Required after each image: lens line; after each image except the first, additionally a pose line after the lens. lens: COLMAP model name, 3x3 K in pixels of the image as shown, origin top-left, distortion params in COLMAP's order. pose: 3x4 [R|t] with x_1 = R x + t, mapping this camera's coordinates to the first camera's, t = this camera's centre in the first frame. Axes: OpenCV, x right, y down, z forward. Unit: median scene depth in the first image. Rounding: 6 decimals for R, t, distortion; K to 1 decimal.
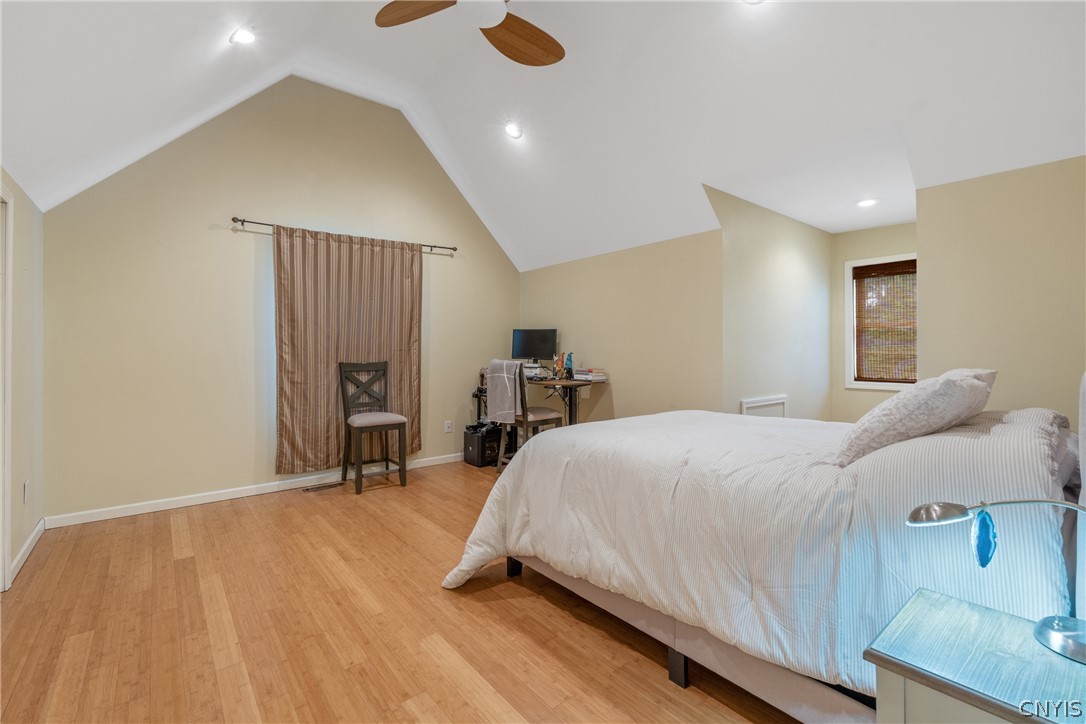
lens RADIAL K [[485.3, 0, 543.0], [0, 485.3, 362.0], [0, 0, 1]] dist [-0.000233, 0.000396]
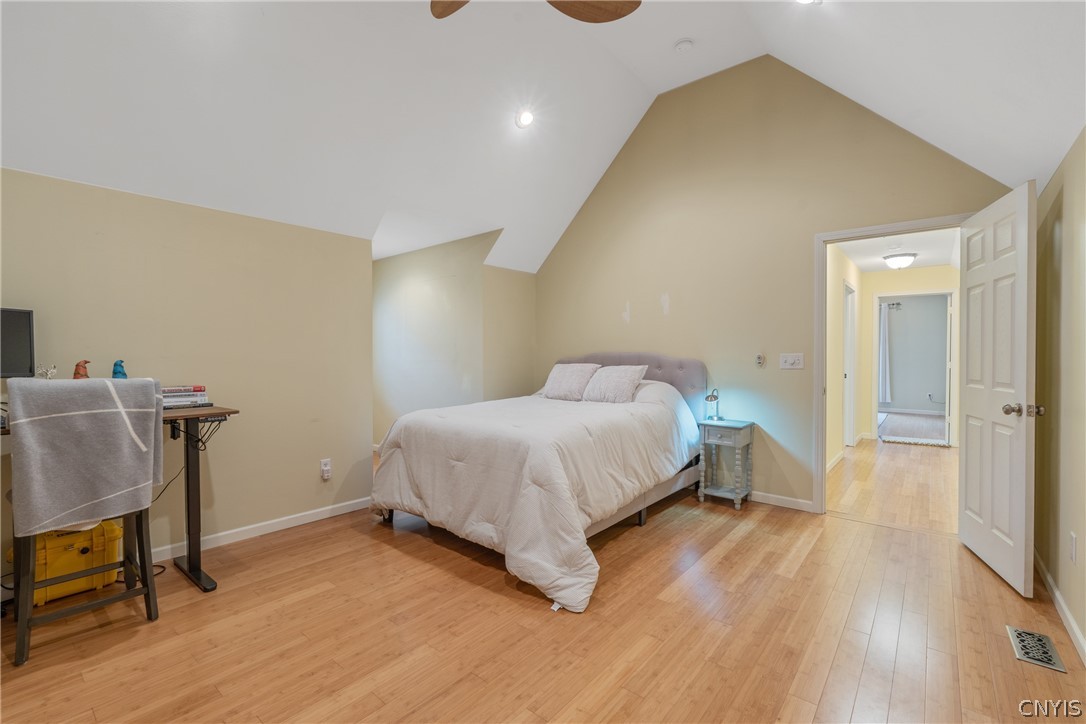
lens RADIAL K [[485.3, 0, 543.0], [0, 485.3, 362.0], [0, 0, 1]] dist [-0.000233, 0.000396]
pose [[-0.214315, -0.005310, 0.976750, -1.303442], [0.025727, 0.999608, 0.011079, -0.026803], [-0.976426, 0.027503, -0.214094, 1.510036]]
